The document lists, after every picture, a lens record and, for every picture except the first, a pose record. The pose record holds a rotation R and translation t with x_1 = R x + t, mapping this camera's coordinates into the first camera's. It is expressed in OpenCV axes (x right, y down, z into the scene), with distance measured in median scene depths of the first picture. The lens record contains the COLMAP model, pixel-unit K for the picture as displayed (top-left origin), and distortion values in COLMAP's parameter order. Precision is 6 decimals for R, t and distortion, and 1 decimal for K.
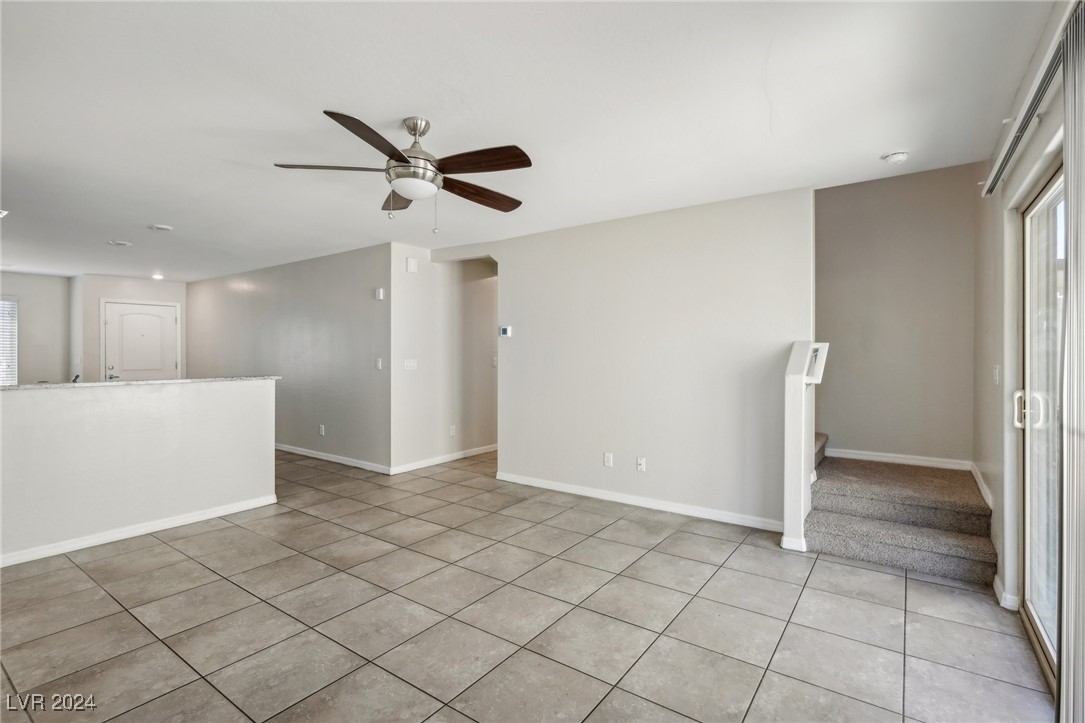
lens RADIAL K [[506.6, 0, 532.5], [0, 506.6, 356.9], [0, 0, 1]] dist [-0.007534, 0.001170]
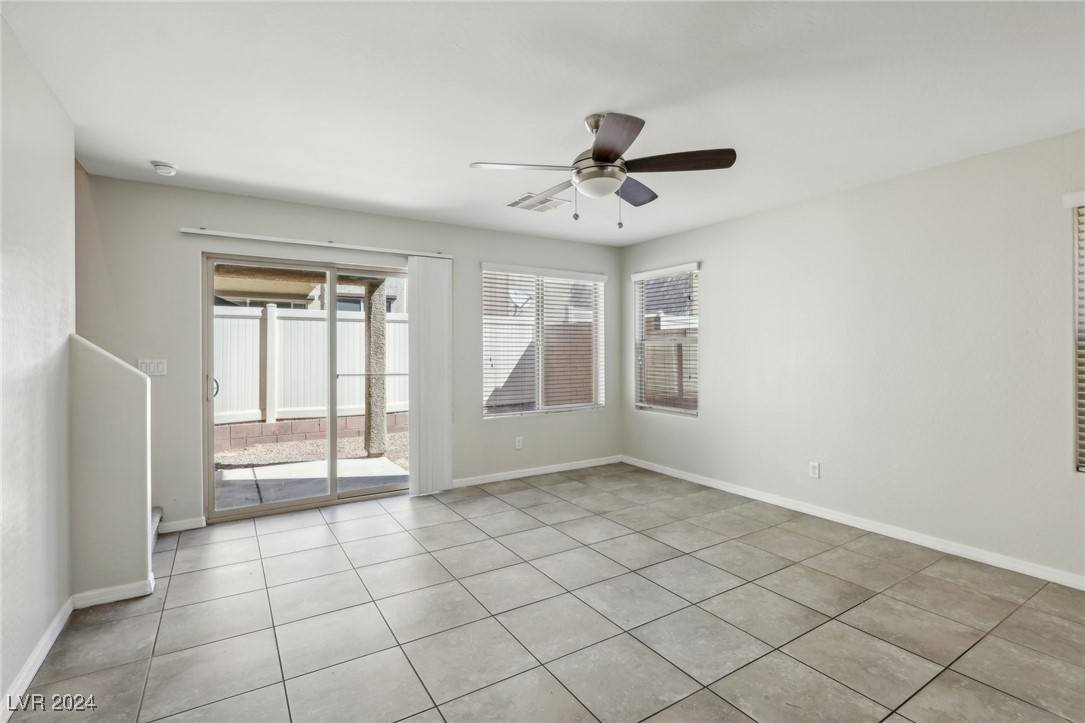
lens RADIAL K [[506.6, 0, 540.0], [0, 506.6, 357.8], [0, 0, 1]] dist [-0.007534, 0.001170]
pose [[-0.930683, -0.003593, 0.365808, -0.355137], [0.005715, 0.999687, 0.024359, -0.013688], [-0.365781, 0.024762, -0.930371, 1.428445]]
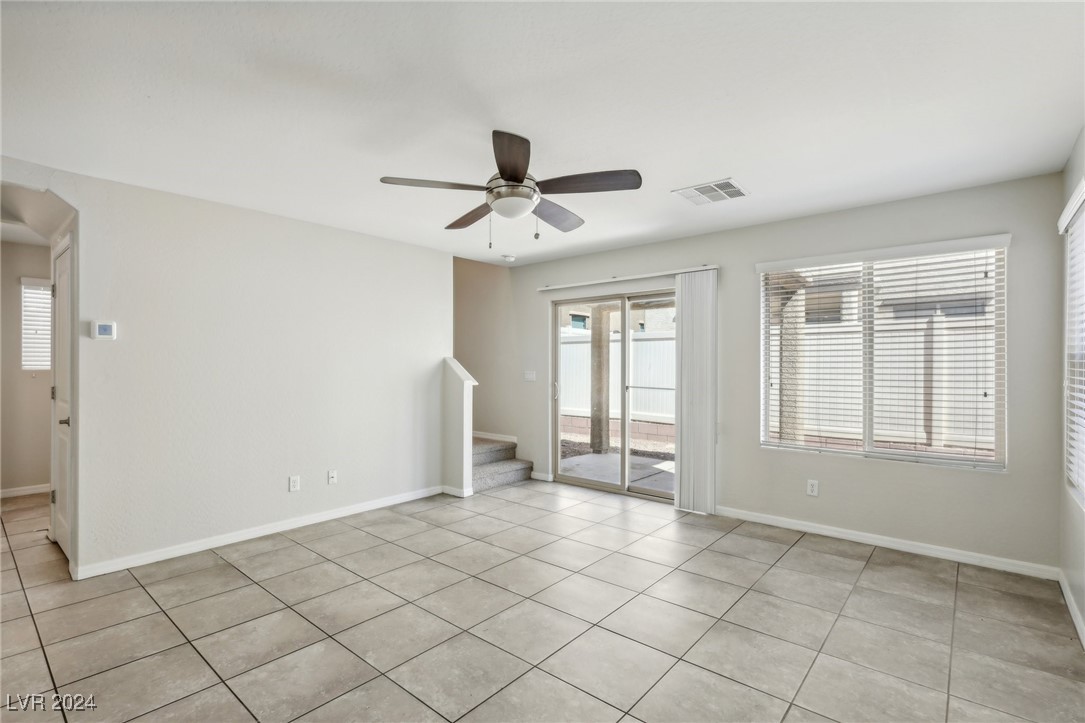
lens RADIAL K [[506.6, 0, 548.1], [0, 506.6, 361.6], [0, 0, 1]] dist [-0.007534, 0.001170]
pose [[0.069033, 0.008018, 0.997582, -0.914672], [0.005829, 0.999947, -0.008440, -0.005202], [-0.997597, 0.006397, 0.068983, 0.613731]]
